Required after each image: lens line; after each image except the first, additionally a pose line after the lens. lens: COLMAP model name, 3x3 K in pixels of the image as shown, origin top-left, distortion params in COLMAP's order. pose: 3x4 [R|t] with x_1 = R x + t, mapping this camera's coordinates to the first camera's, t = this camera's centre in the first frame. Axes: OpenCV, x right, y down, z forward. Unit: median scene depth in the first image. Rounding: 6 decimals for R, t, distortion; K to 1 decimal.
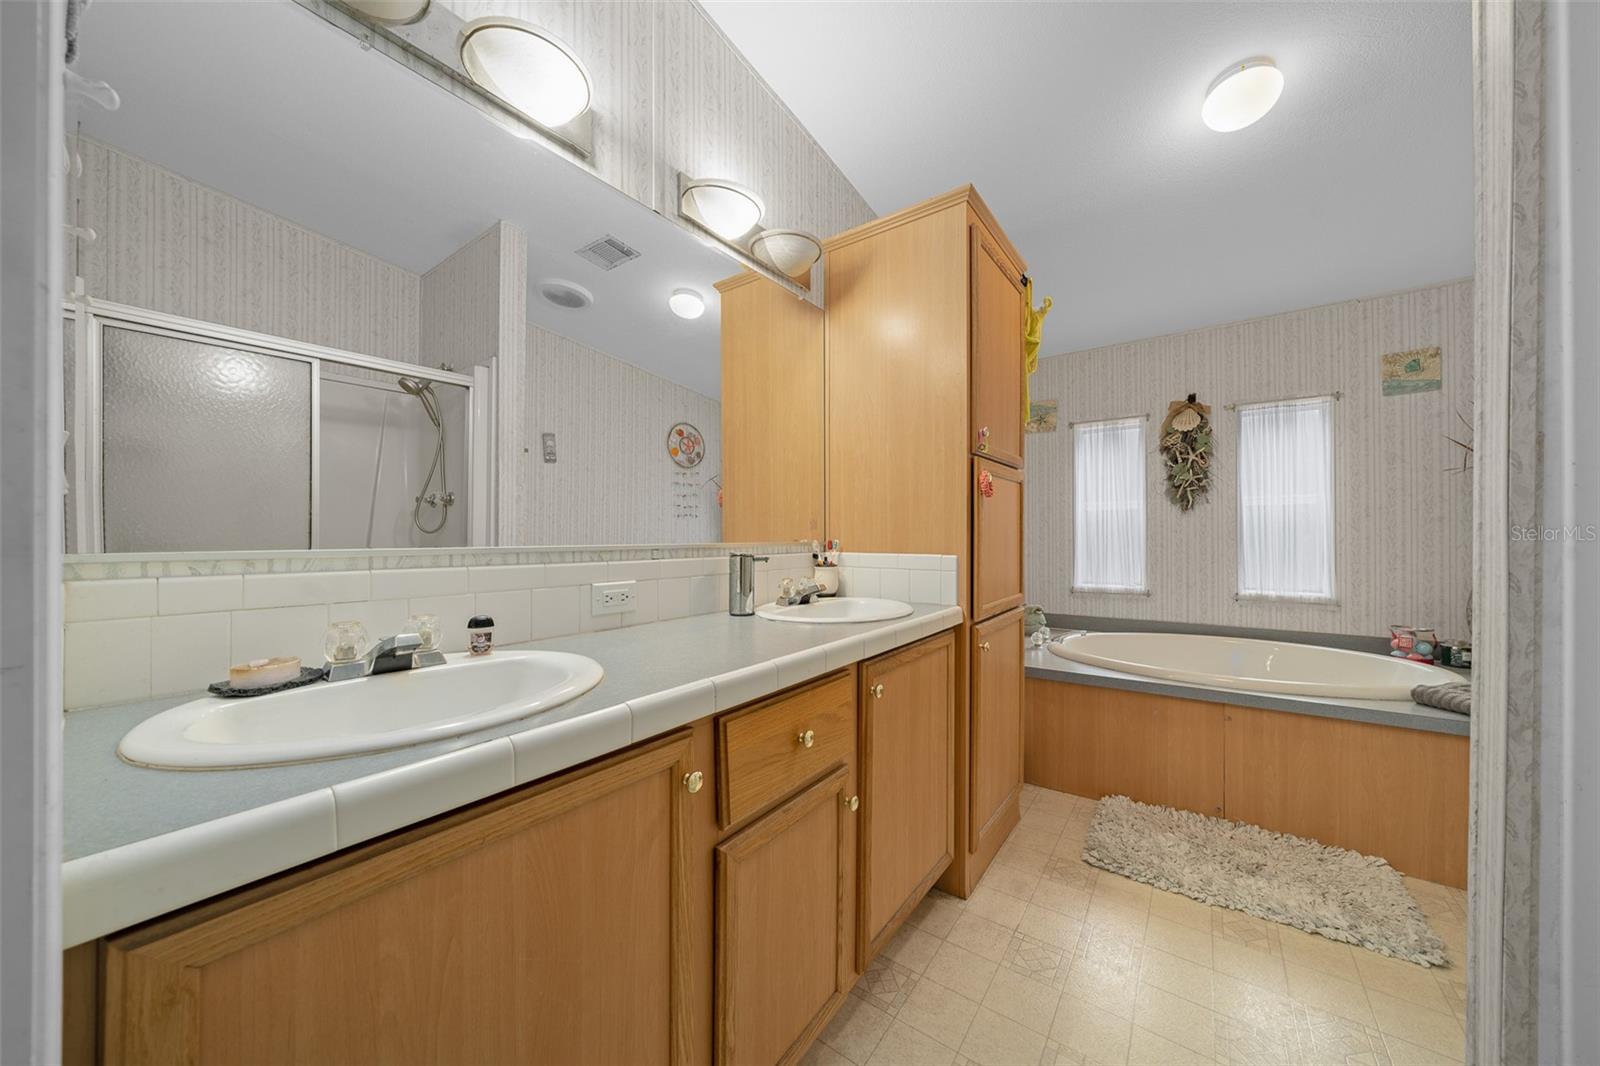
lens RADIAL K [[551.9, 0, 807.0], [0, 551.9, 535.8], [0, 0, 1]] dist [-0.012496, 0.000036]
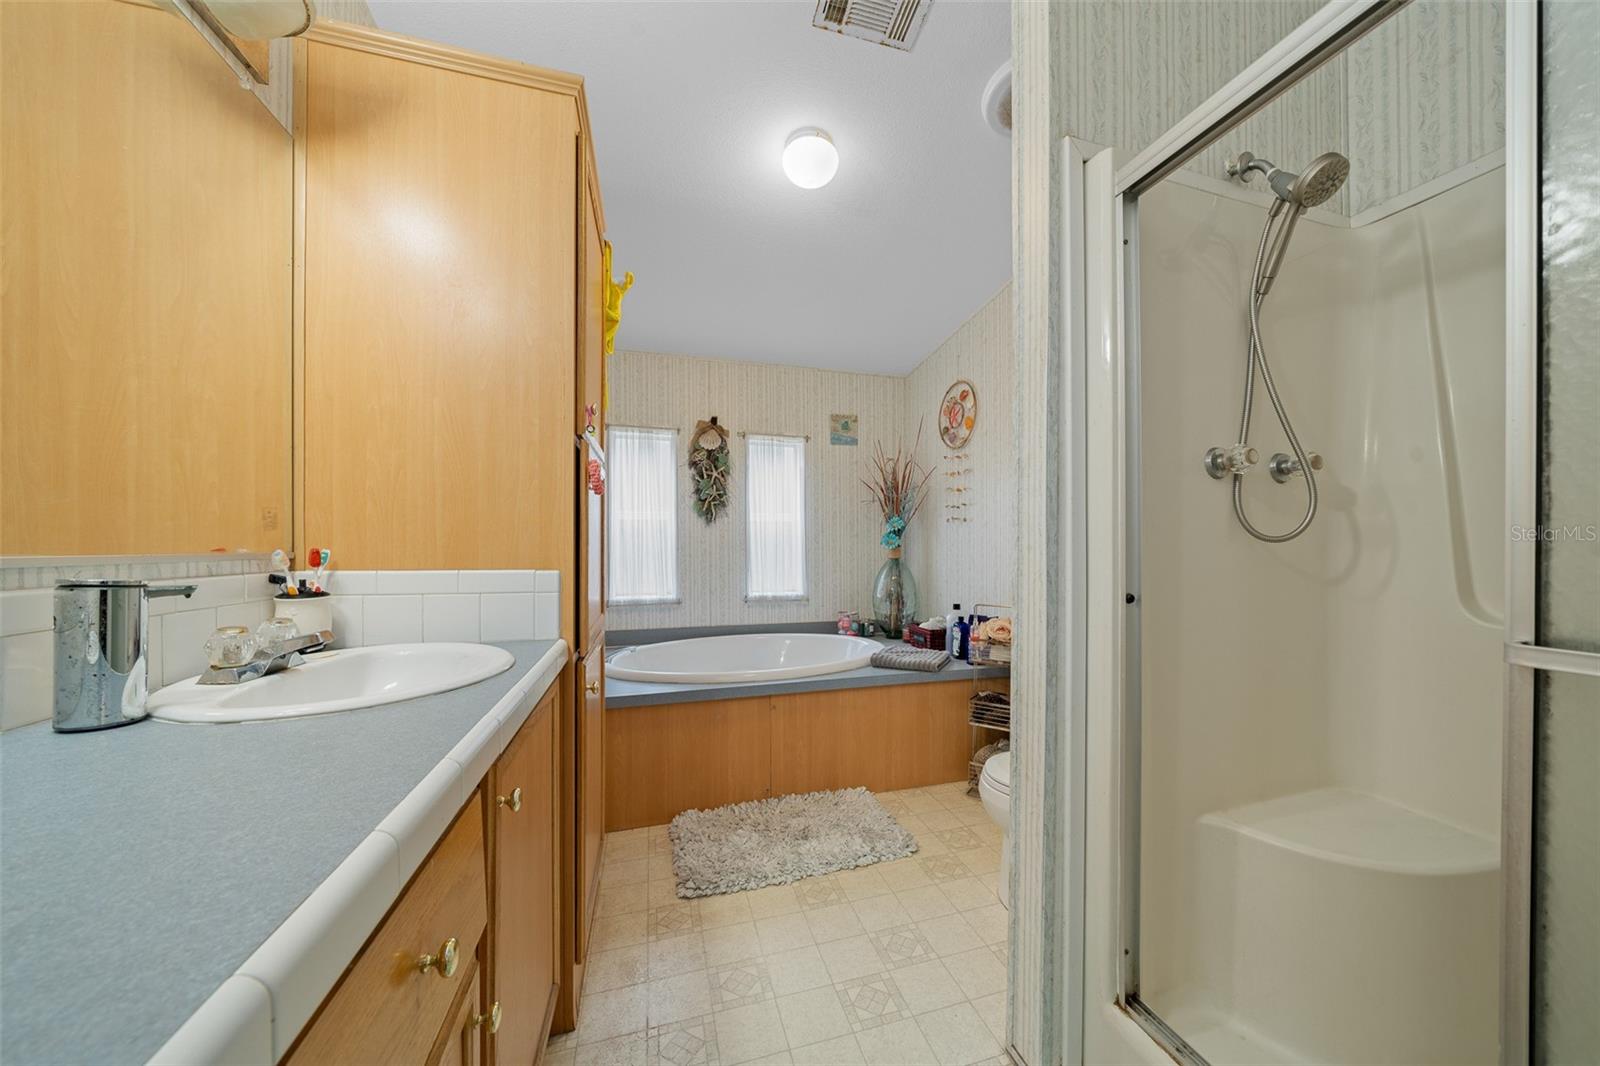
lens RADIAL K [[554.8, 0, 807.6], [0, 554.8, 548.1], [0, 0, 1]] dist [-0.013507, -0.000071]
pose [[0.588652, 0.002631, 0.808382, -0.110093], [-0.004451, 0.999990, -0.000013, 0.004095], [-0.808374, -0.003590, 0.588658, 0.260320]]
